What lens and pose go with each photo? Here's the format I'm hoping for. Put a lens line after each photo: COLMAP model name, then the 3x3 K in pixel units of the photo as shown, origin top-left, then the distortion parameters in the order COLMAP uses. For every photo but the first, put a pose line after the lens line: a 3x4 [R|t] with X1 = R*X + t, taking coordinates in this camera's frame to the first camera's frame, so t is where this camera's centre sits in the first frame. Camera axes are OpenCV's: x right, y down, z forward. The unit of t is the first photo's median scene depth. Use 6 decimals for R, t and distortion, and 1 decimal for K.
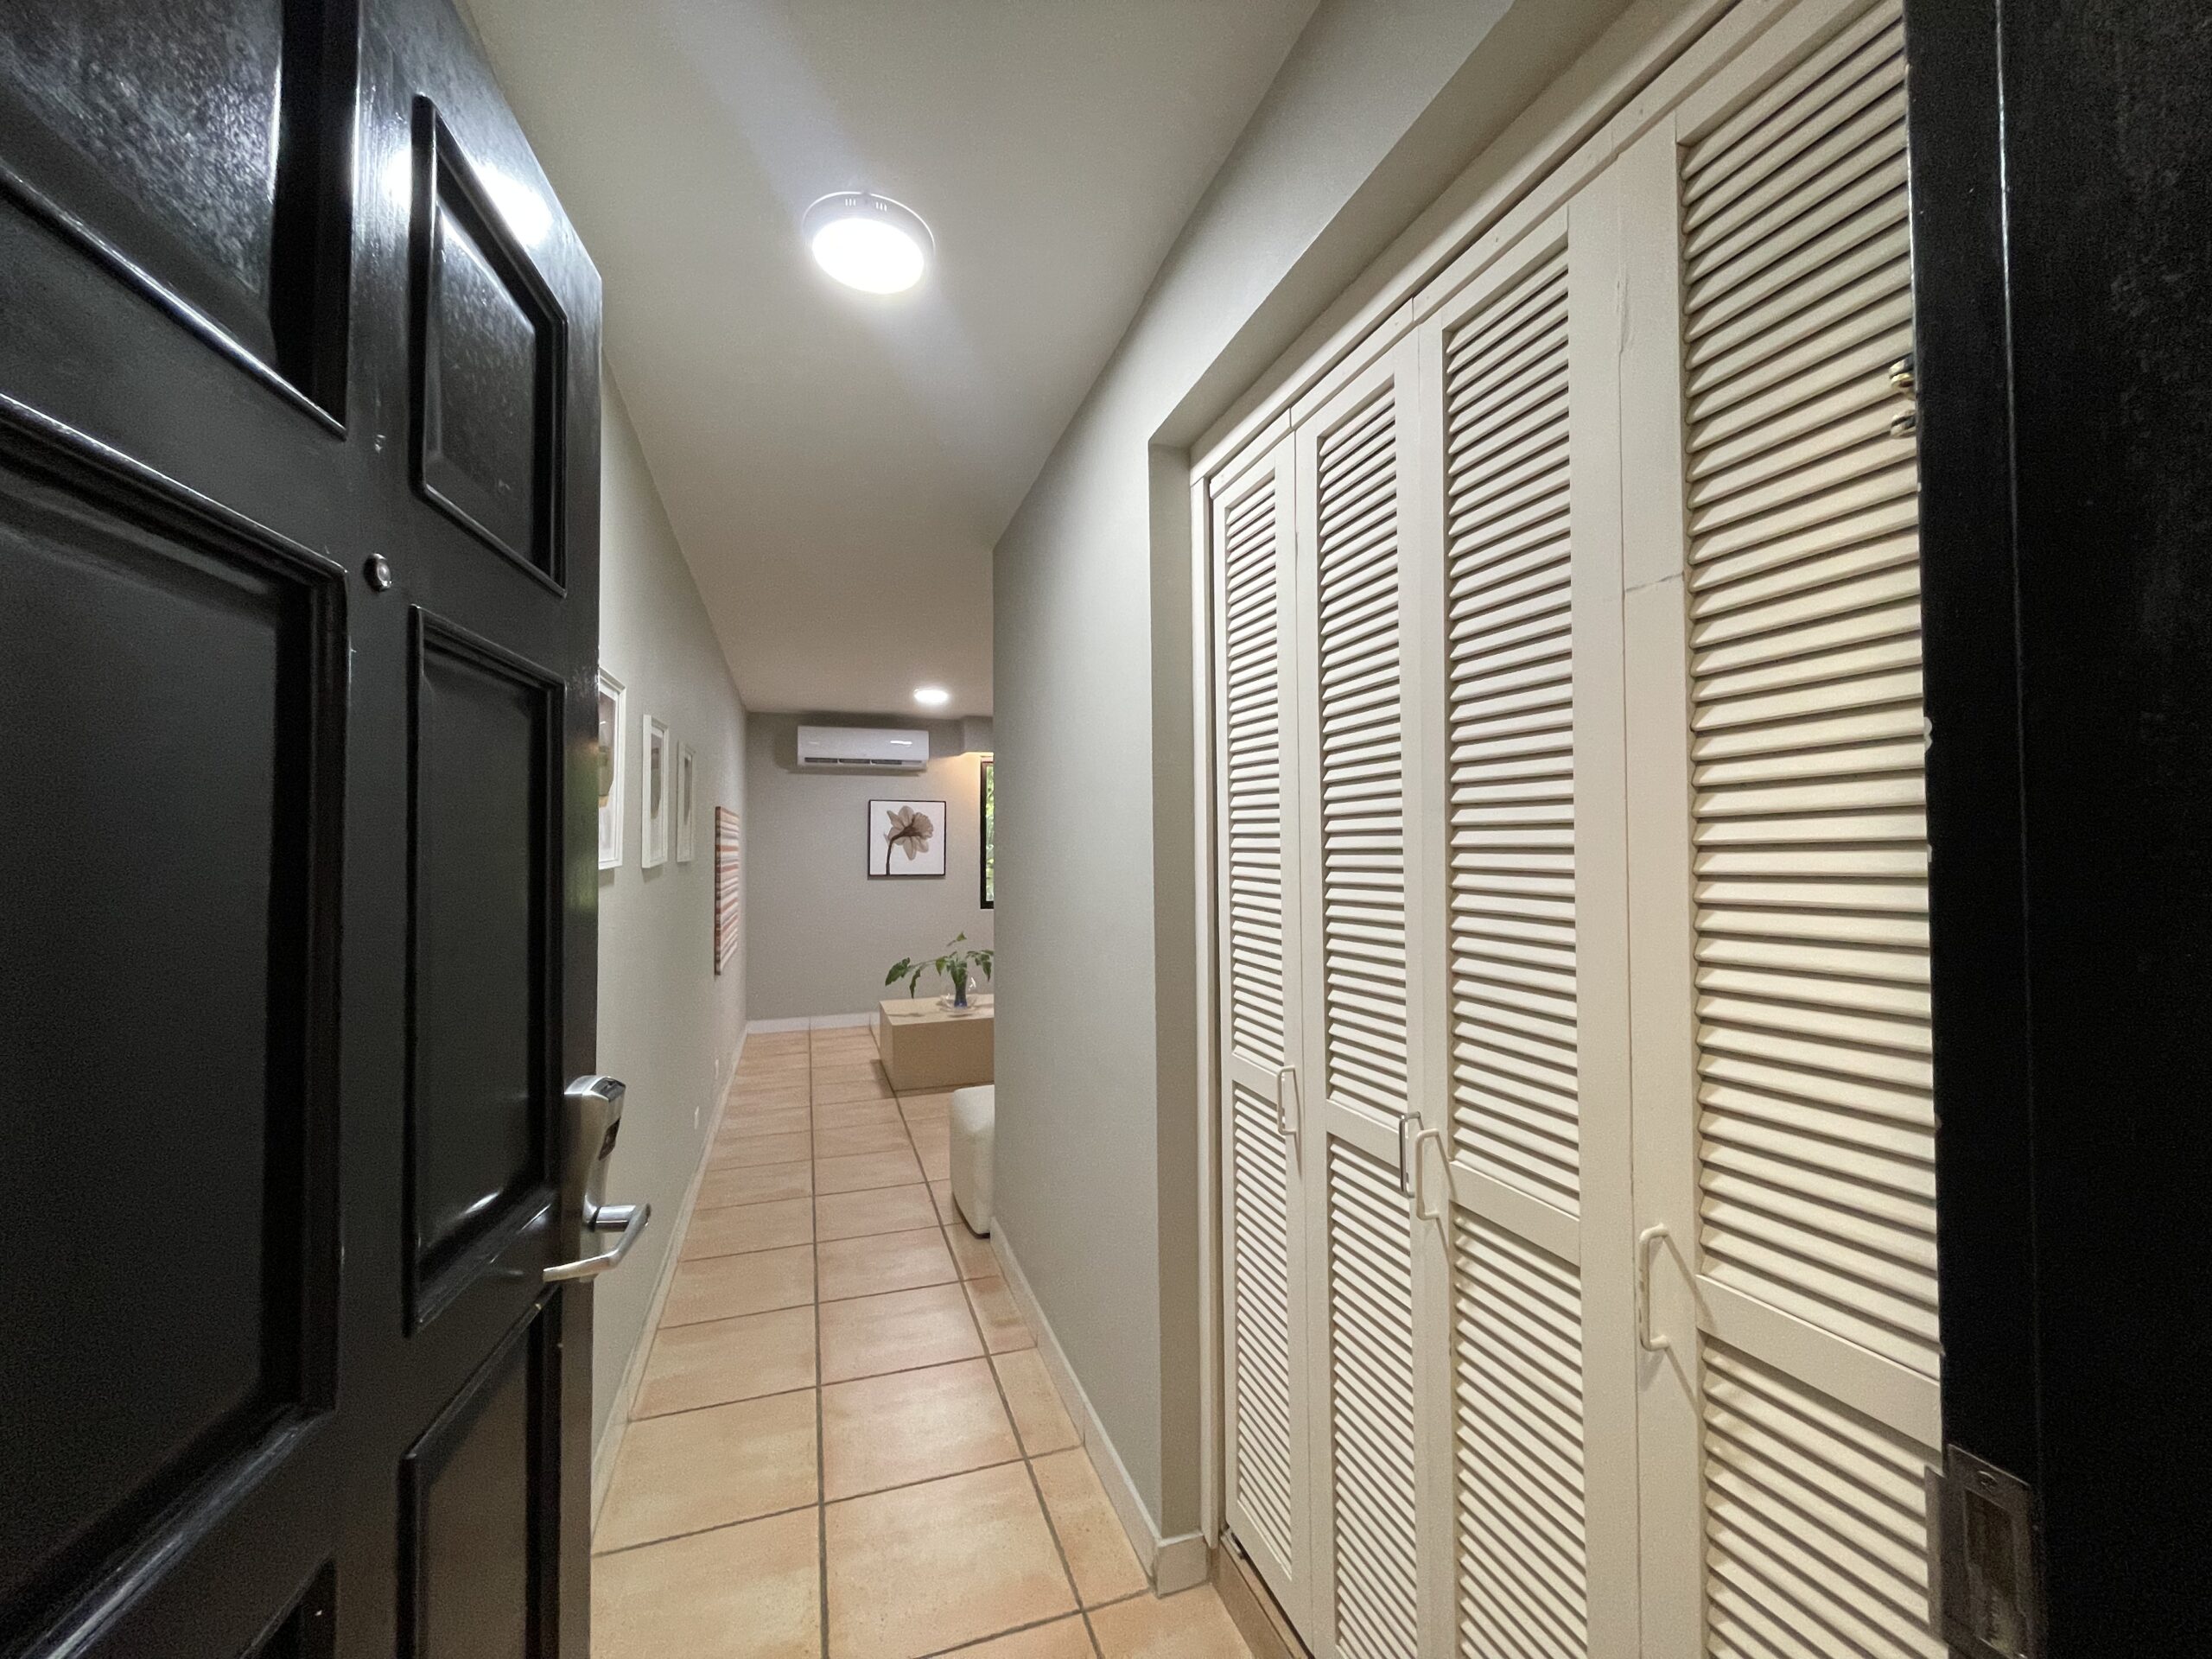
lens RADIAL K [[898.6, 0, 1107.2], [0, 898.6, 826.8], [0, 0, 1]] dist [-0.003302, 0.000144]
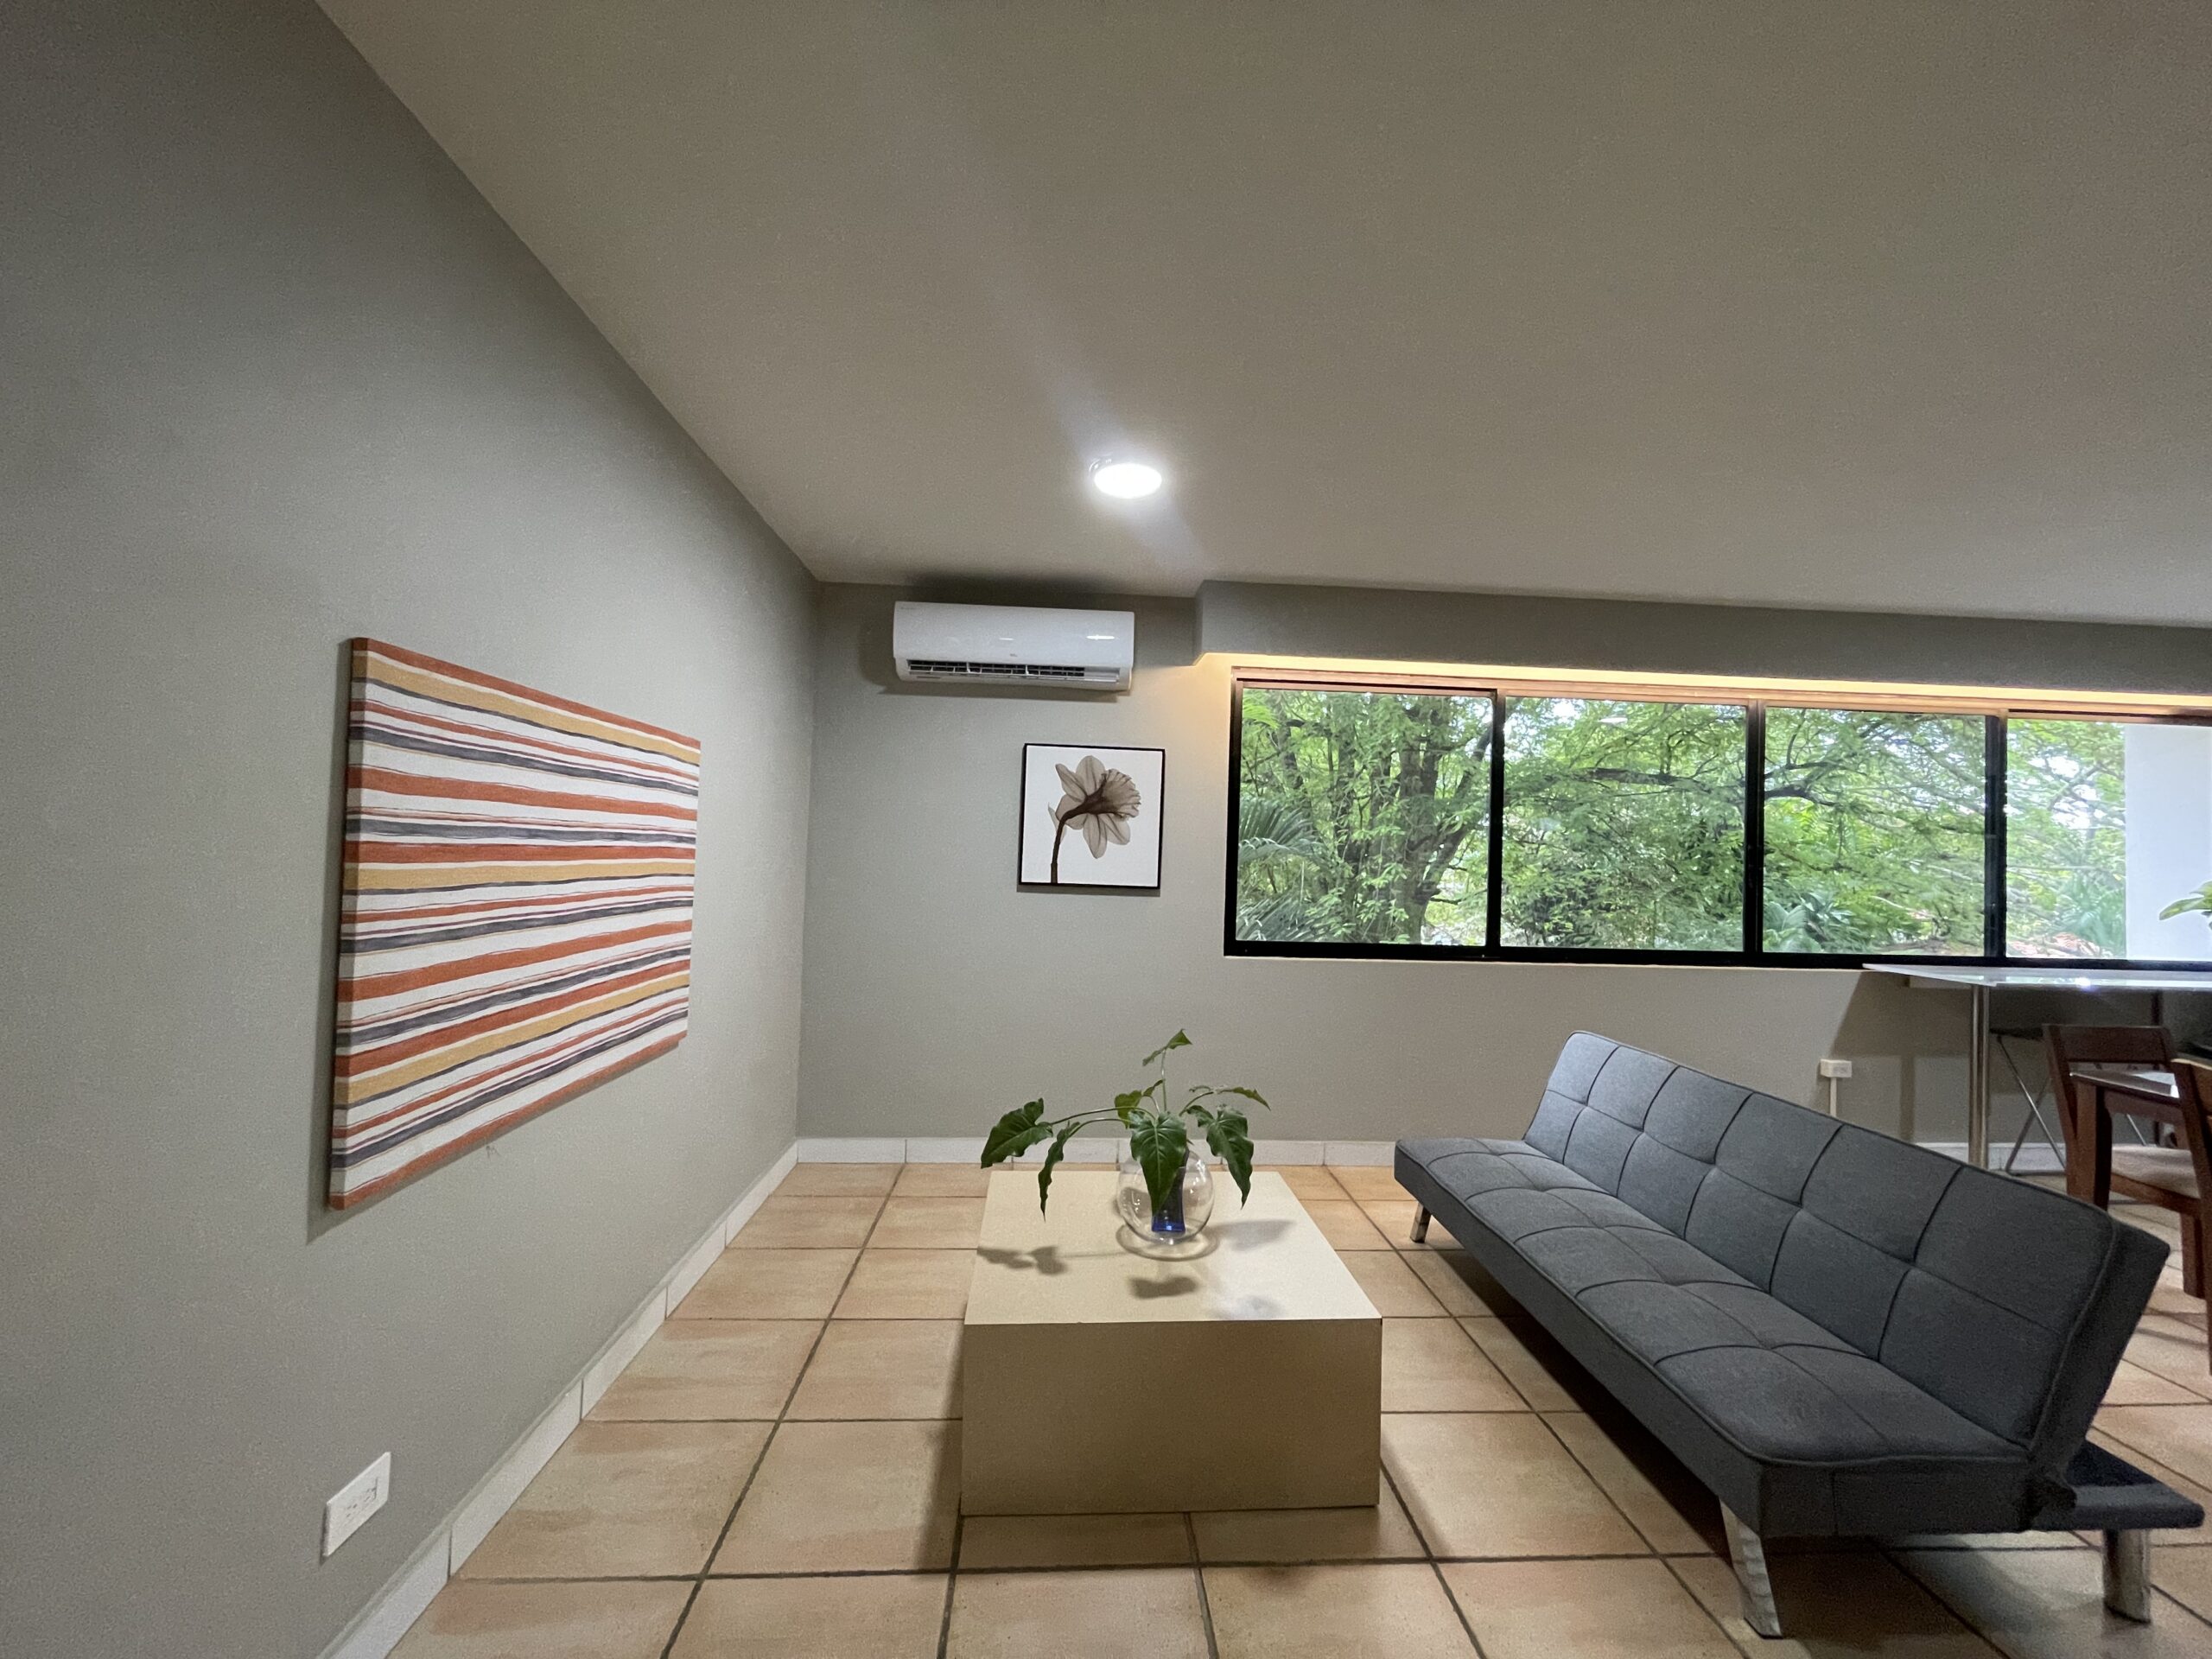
lens RADIAL K [[898.6, 0, 1108.2], [0, 898.6, 828.8], [0, 0, 1]] dist [-0.003302, 0.000144]
pose [[0.963875, 0.025853, -0.265099, -0.071882], [-0.027975, 0.999600, -0.004231, 0.022070], [0.264883, 0.011495, 0.964212, 0.492895]]
